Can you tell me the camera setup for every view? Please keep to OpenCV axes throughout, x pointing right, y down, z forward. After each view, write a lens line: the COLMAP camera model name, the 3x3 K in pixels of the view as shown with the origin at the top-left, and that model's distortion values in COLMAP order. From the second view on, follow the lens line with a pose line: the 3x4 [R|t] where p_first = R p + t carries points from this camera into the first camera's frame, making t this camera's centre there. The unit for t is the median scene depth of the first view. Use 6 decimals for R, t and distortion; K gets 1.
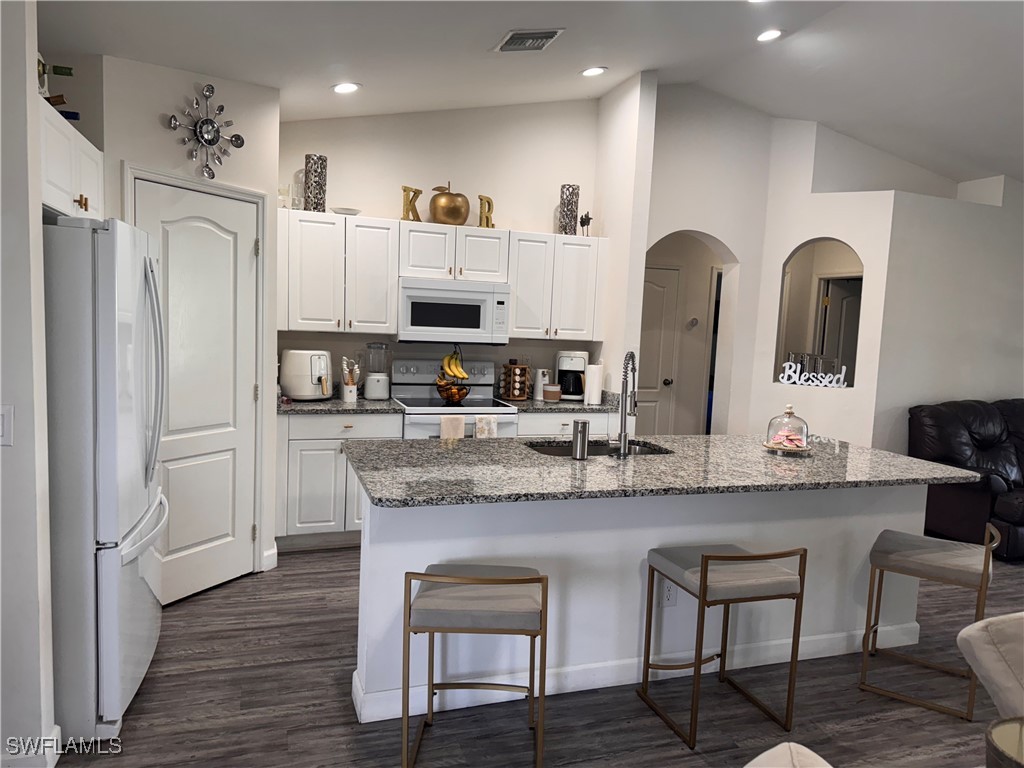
lens RADIAL K [[725.7, 0, 516.1], [0, 725.7, 380.6], [0, 0, 1]] dist [0.048544, -0.057498]
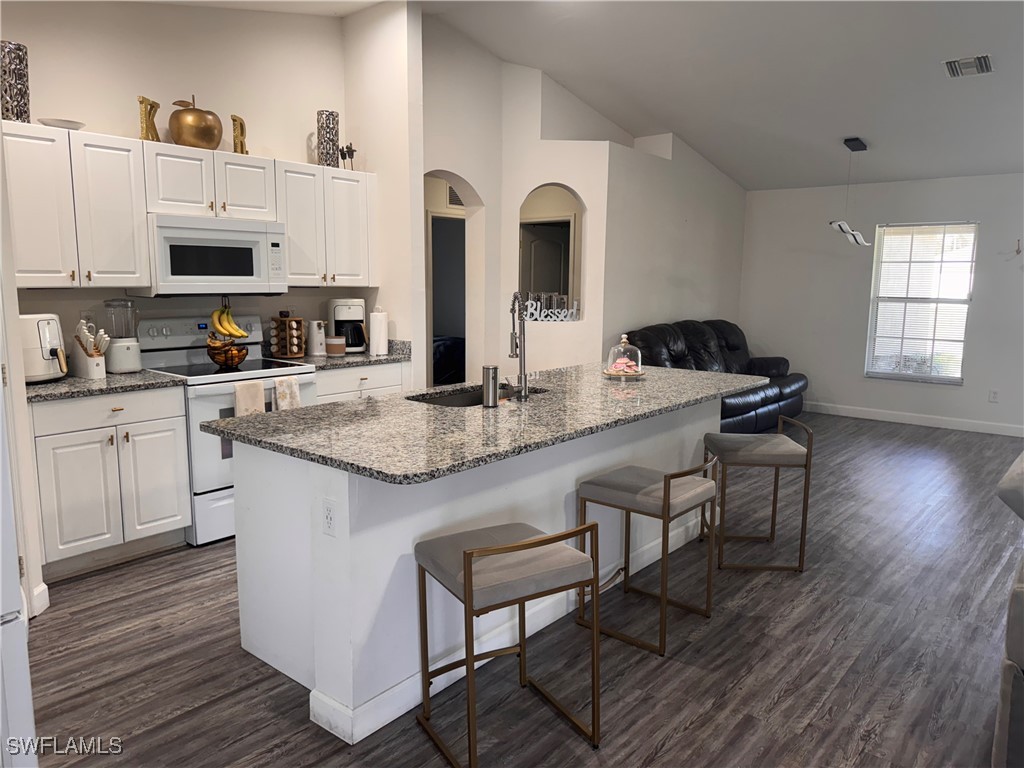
lens RADIAL K [[725.7, 0, 512.6], [0, 725.7, 385.7], [0, 0, 1]] dist [0.048544, -0.057498]
pose [[0.857988, -0.110336, 0.501679, -0.244689], [0.072282, 0.992874, 0.094747, -0.004646], [-0.508558, -0.045030, 0.859849, 0.114119]]
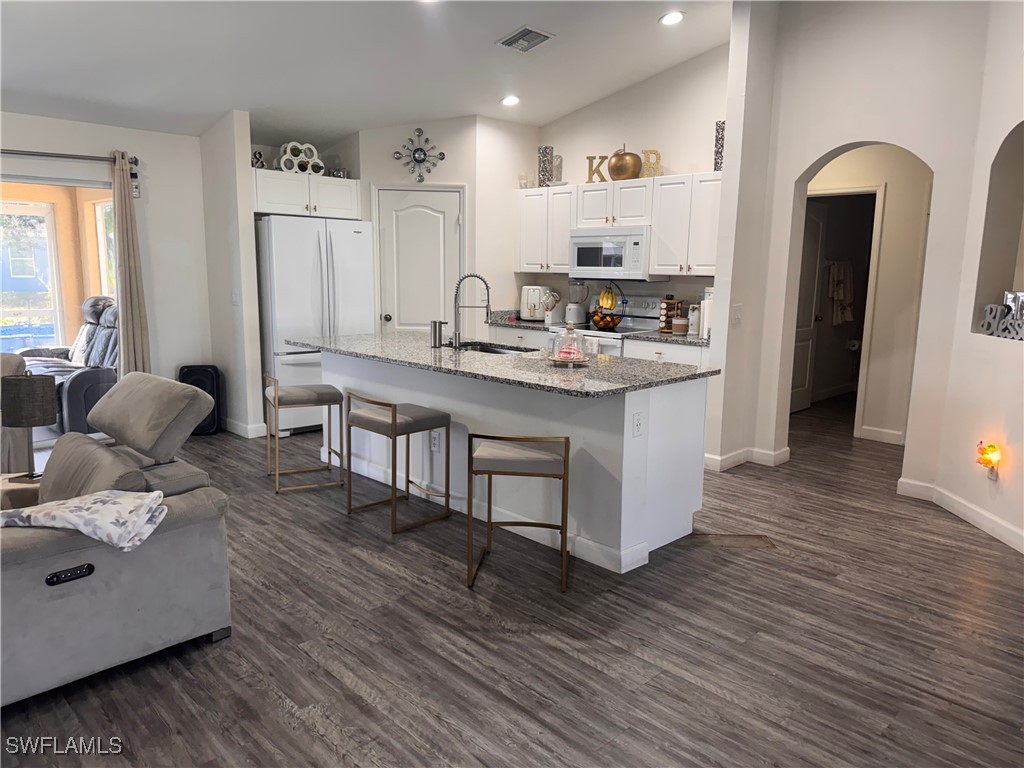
lens RADIAL K [[725.7, 0, 517.4], [0, 725.7, 384.6], [0, 0, 1]] dist [0.048544, -0.057498]
pose [[0.434788, 0.110416, -0.893738, 1.007475], [-0.074156, 0.993474, 0.086663, 0.030280], [0.897475, 0.028596, 0.440138, 0.345938]]
